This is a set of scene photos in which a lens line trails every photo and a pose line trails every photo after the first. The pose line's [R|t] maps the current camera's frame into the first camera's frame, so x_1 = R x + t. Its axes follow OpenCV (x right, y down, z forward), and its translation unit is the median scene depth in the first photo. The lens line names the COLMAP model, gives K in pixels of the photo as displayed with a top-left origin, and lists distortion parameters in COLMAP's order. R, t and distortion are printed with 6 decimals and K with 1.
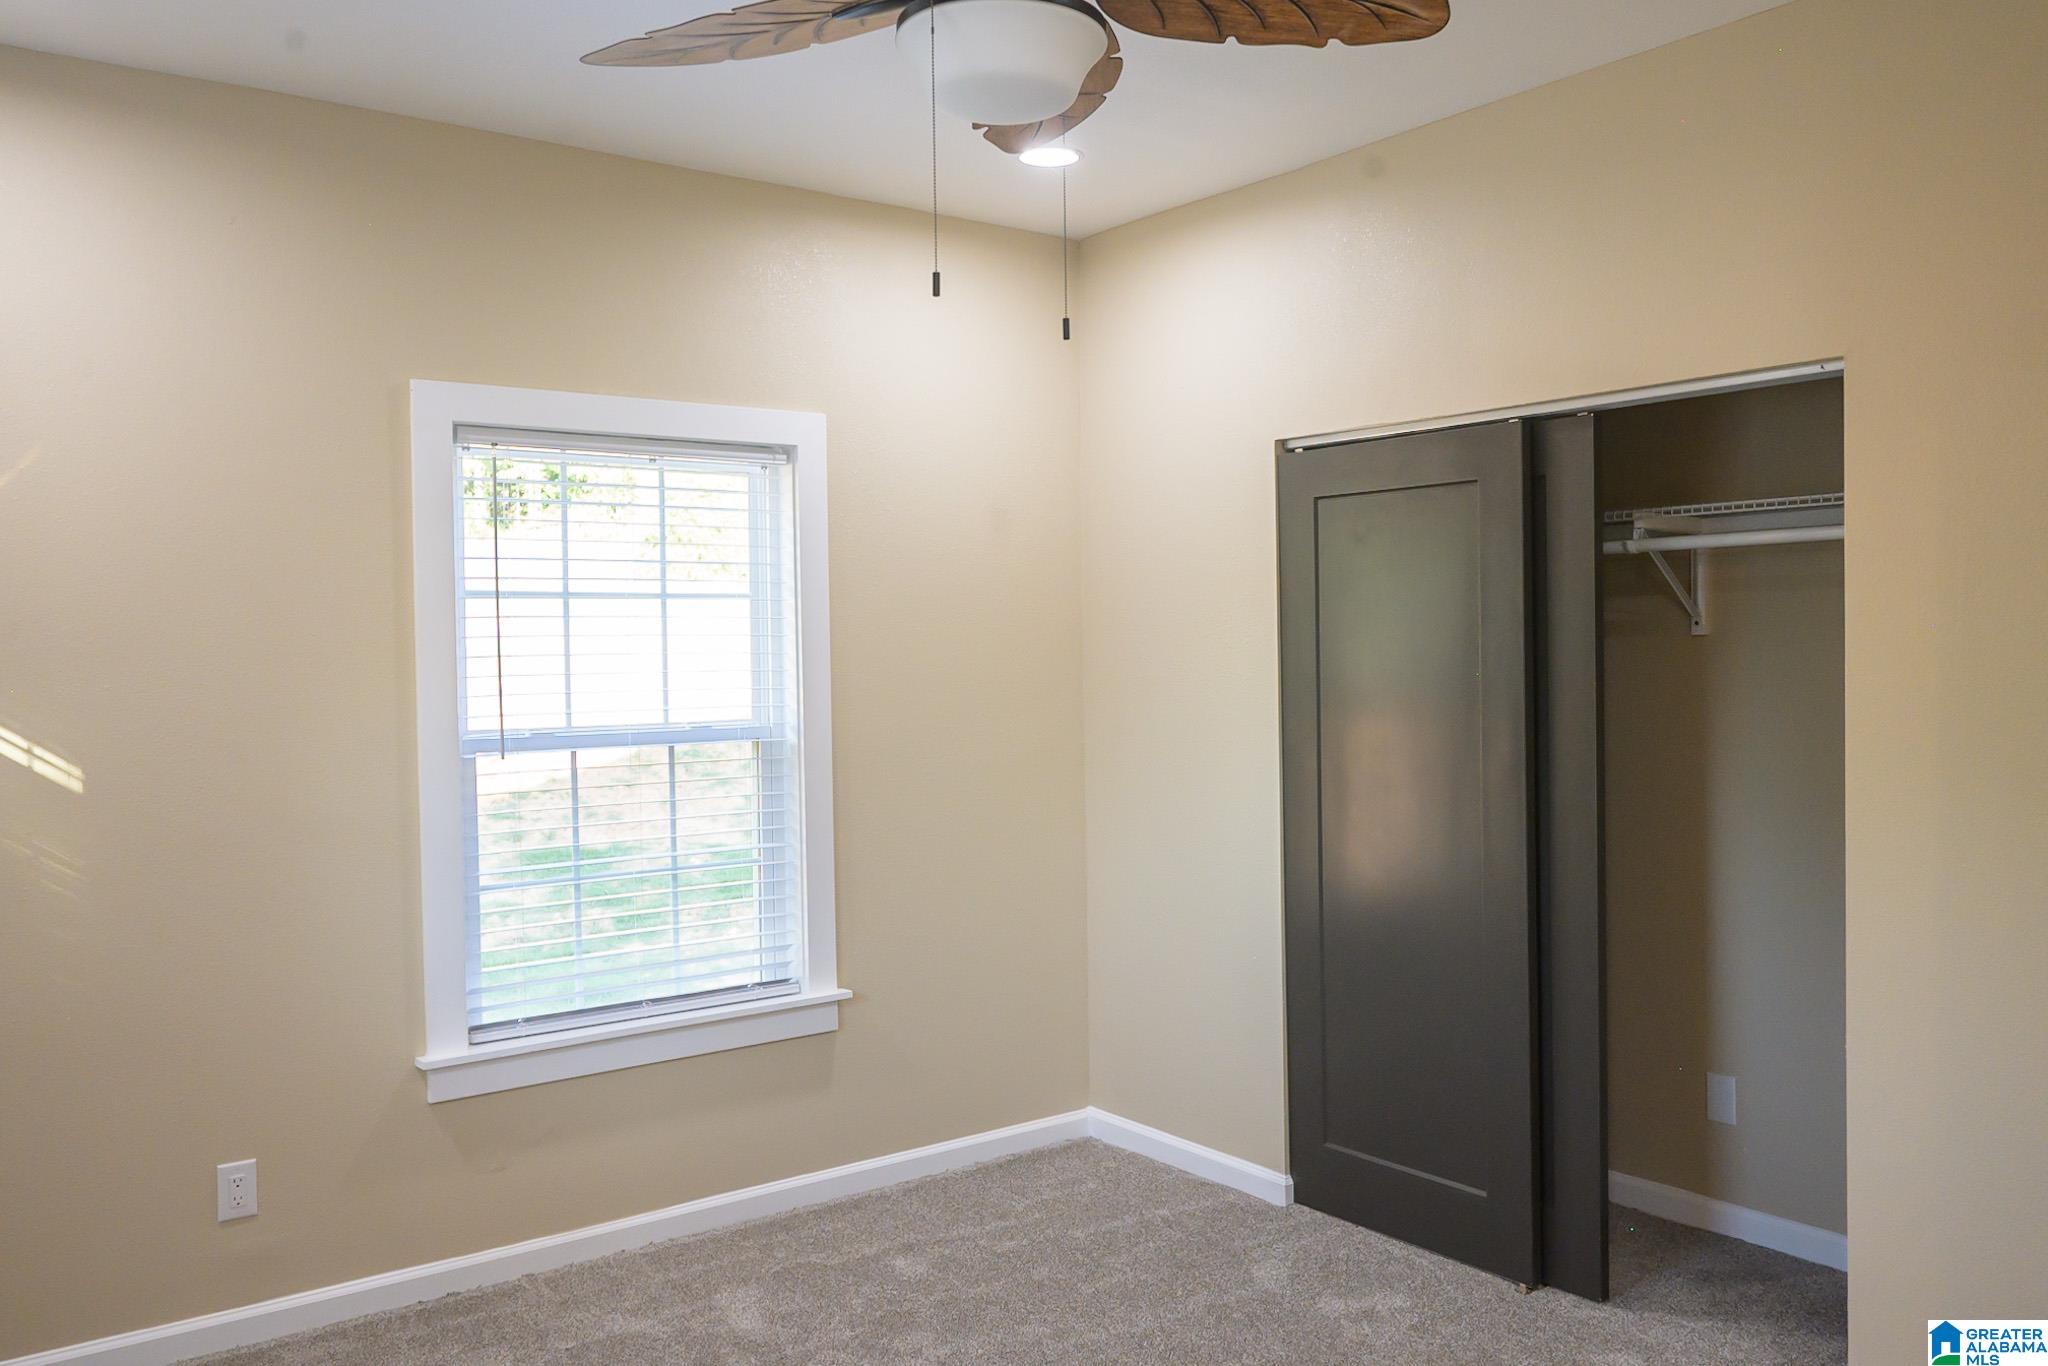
lens RADIAL K [[1616.8, 0, 1024.0], [0, 1616.8, 683.0], [0, 0, 1]] dist [0.003238, -0.010890]
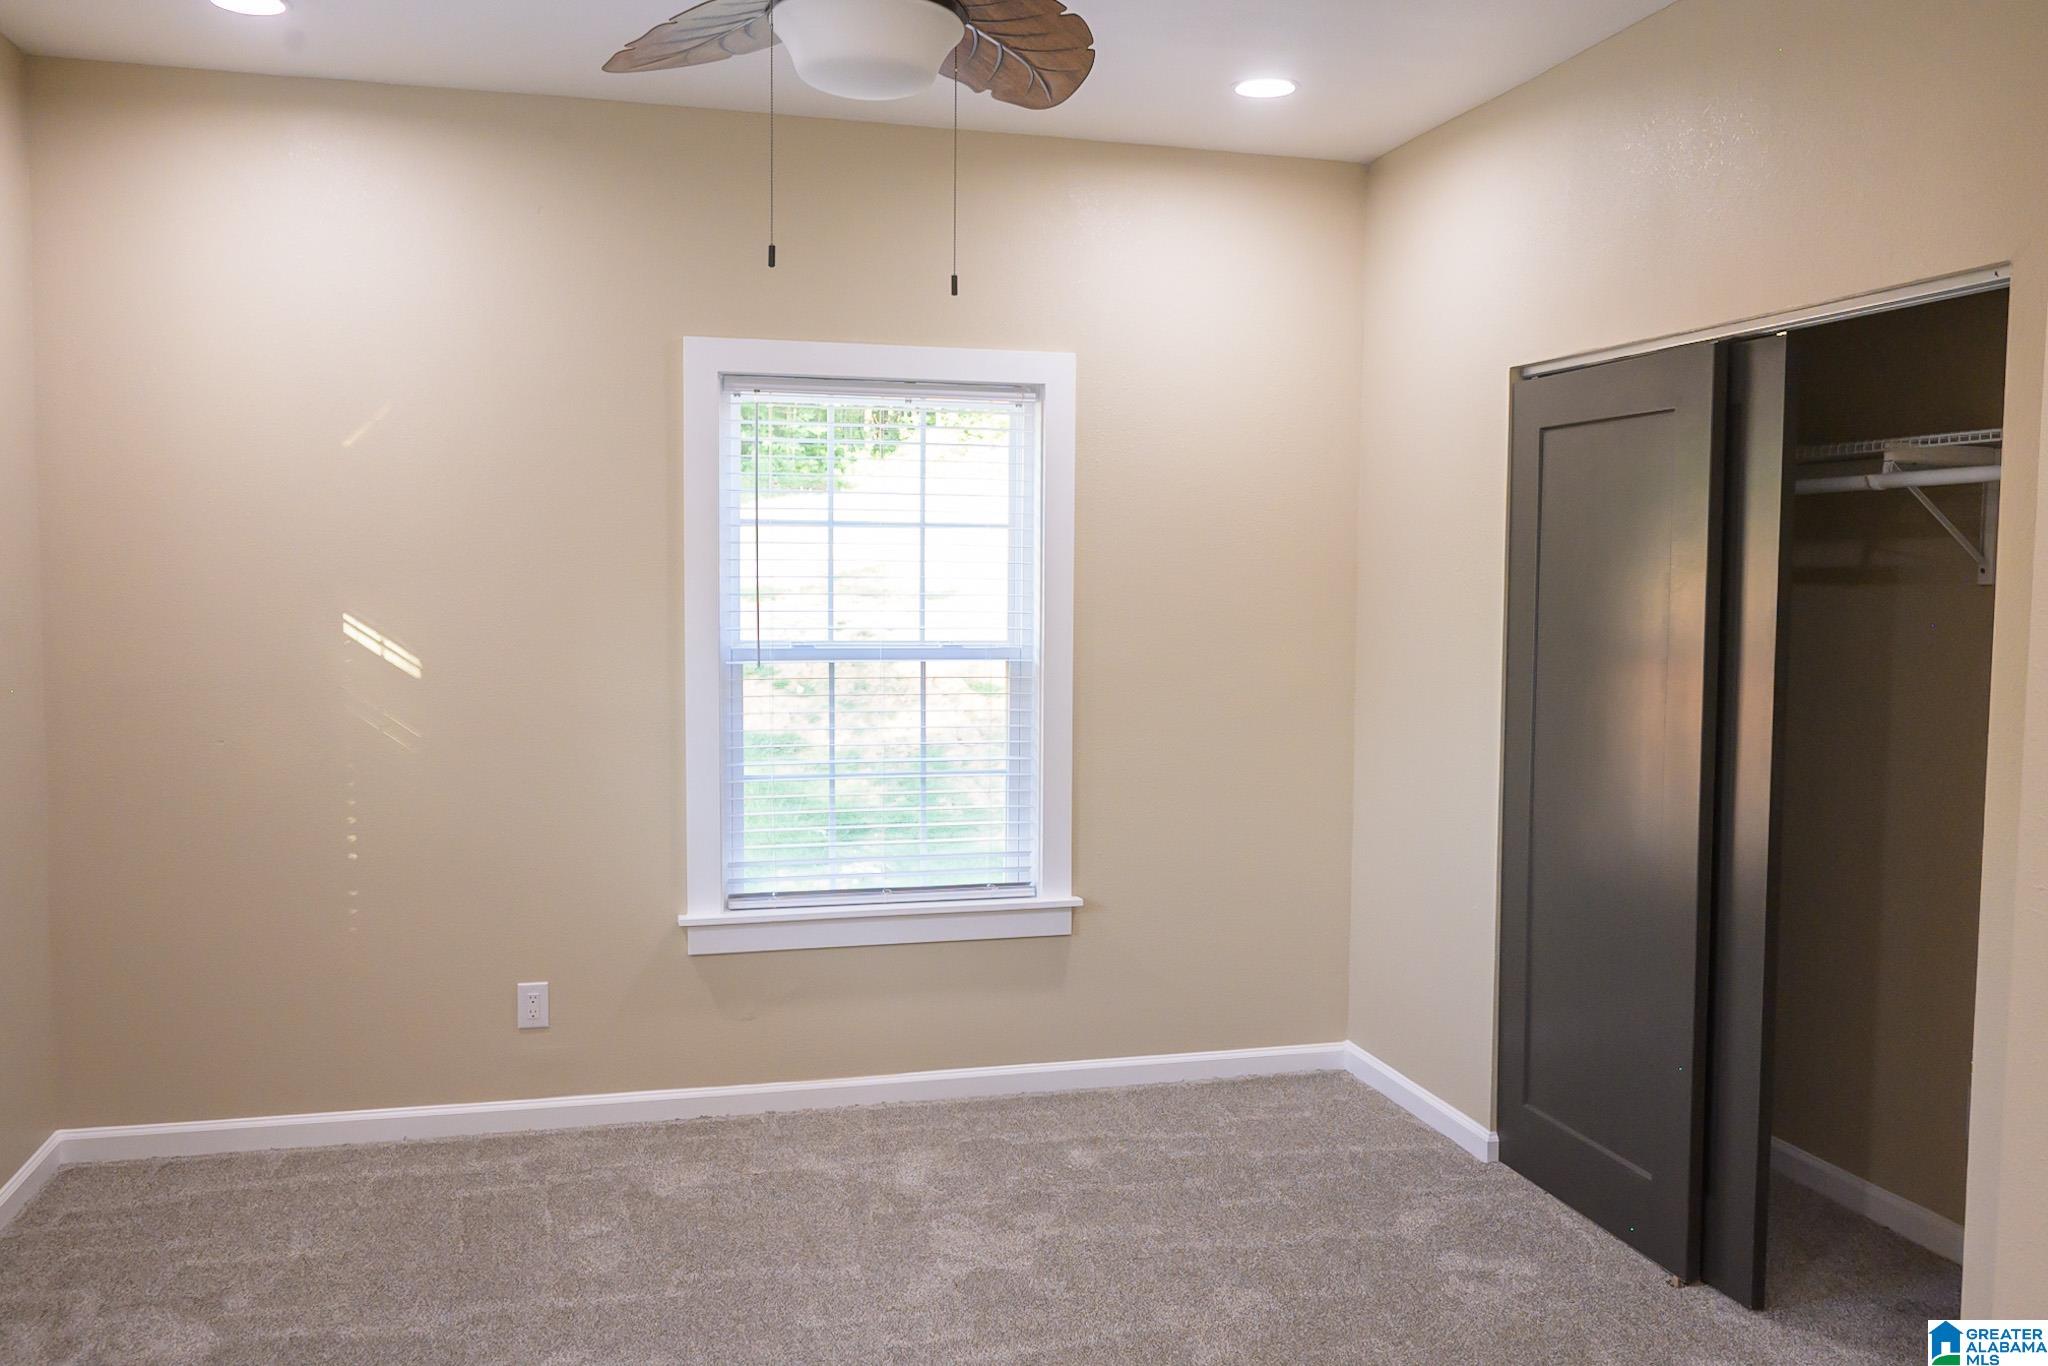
lens RADIAL K [[1616.8, 0, 1024.0], [0, 1616.8, 683.0], [0, 0, 1]] dist [0.003238, -0.010890]
pose [[0.925250, 0.047940, -0.376316, 0.276594], [-0.029970, 0.998120, 0.053466, -0.008156], [0.378172, -0.038191, 0.924947, 0.007963]]
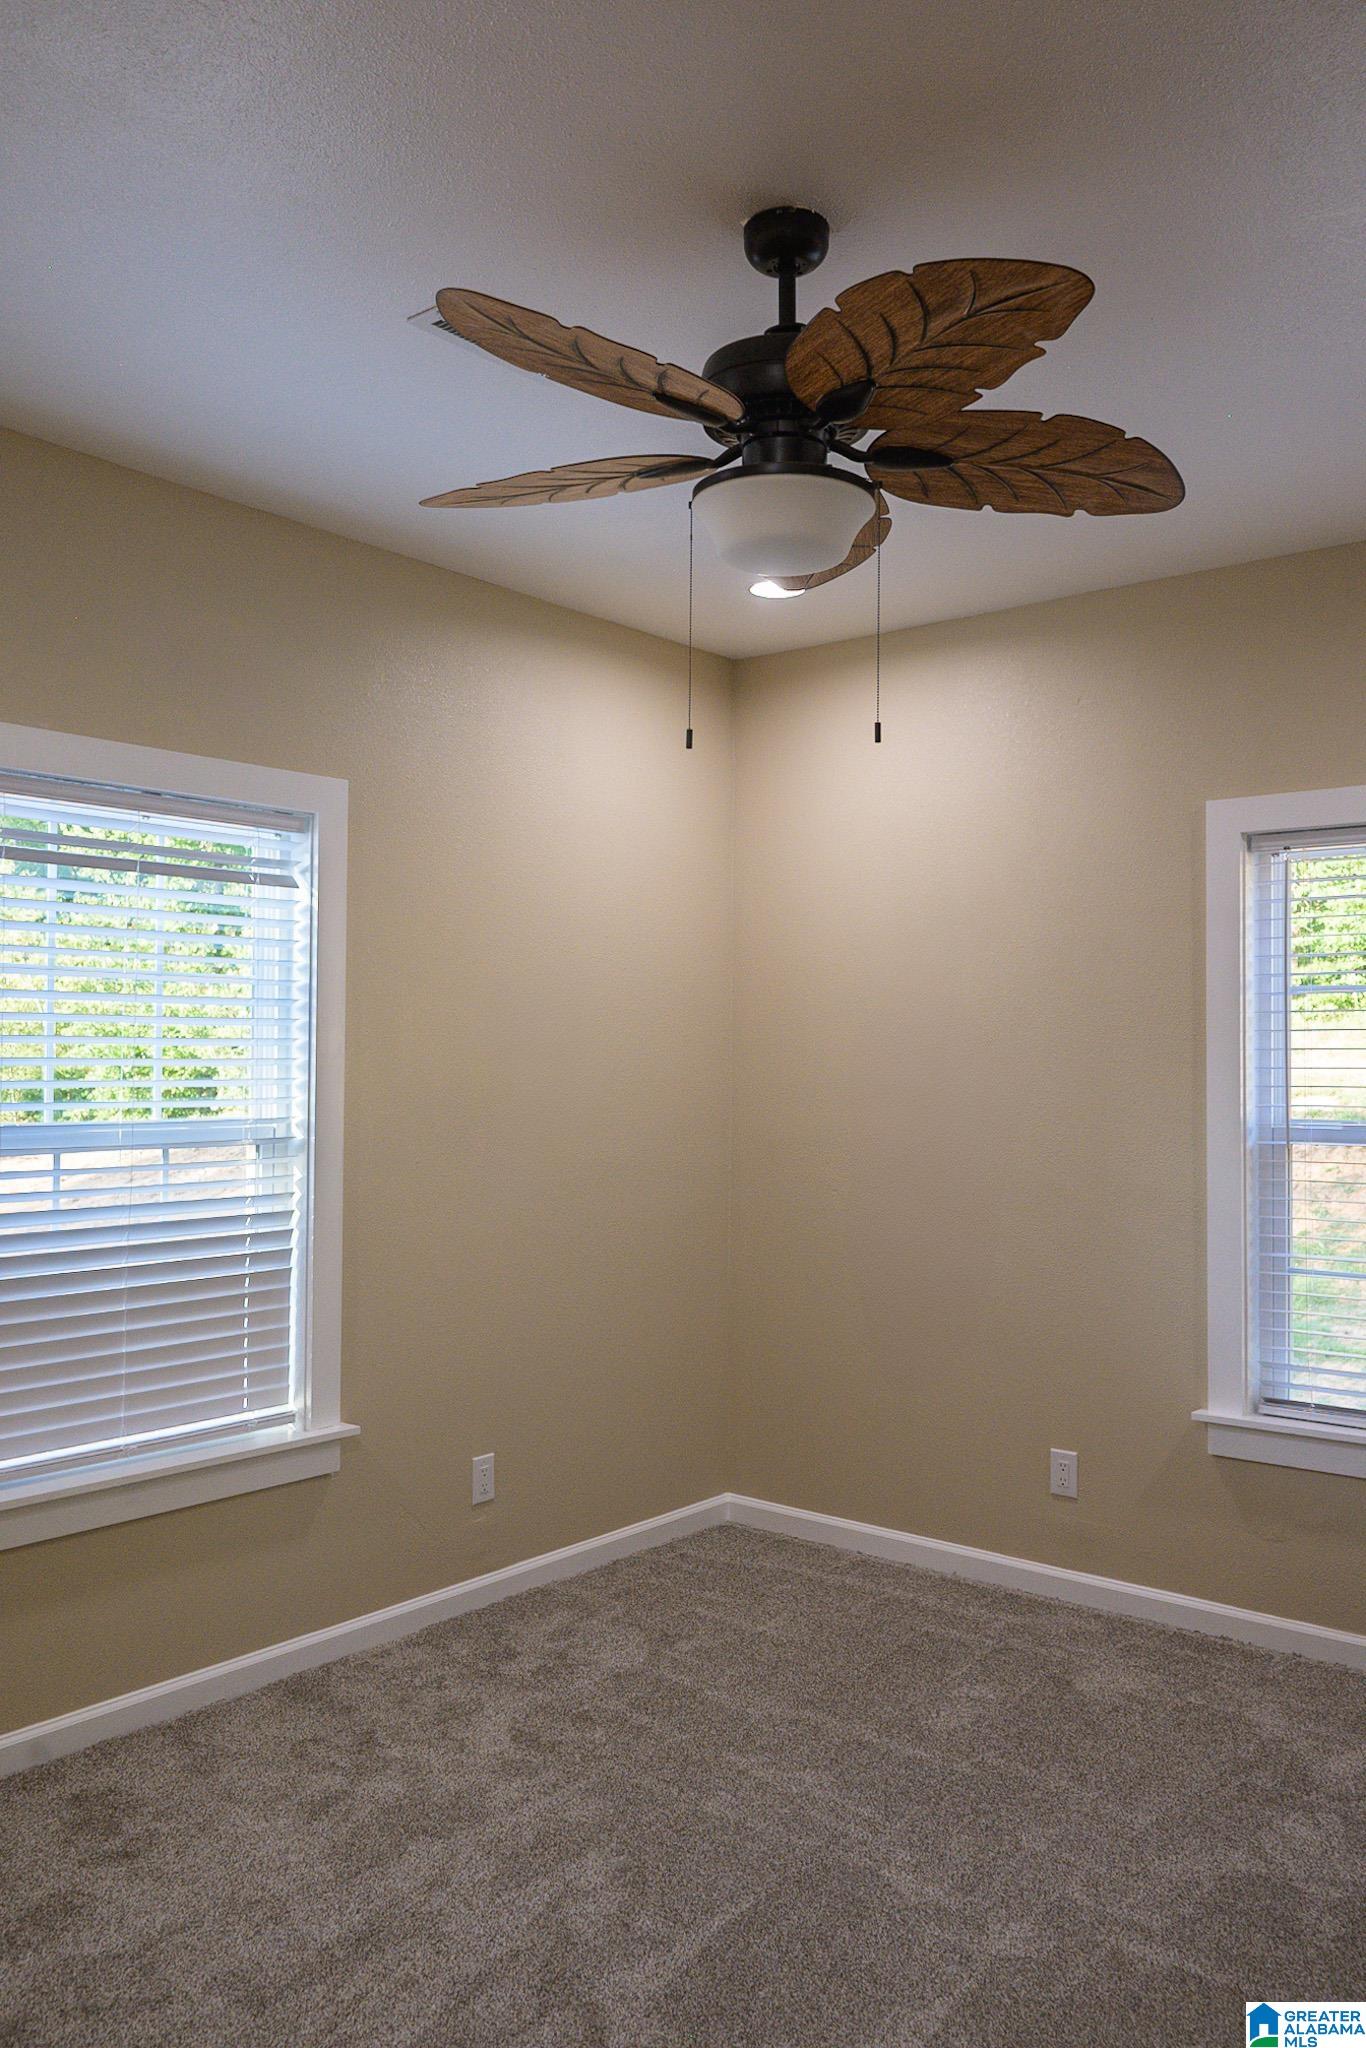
lens RADIAL K [[1616.8, 0, 683.0], [0, 1616.8, 1024.0], [0, 0, 1]] dist [0.003238, -0.010890]
pose [[0.238274, -0.006772, -0.971174, 0.581733], [-0.030417, 0.999433, -0.014432, -0.005349], [0.970722, 0.032979, 0.237933, 0.358667]]
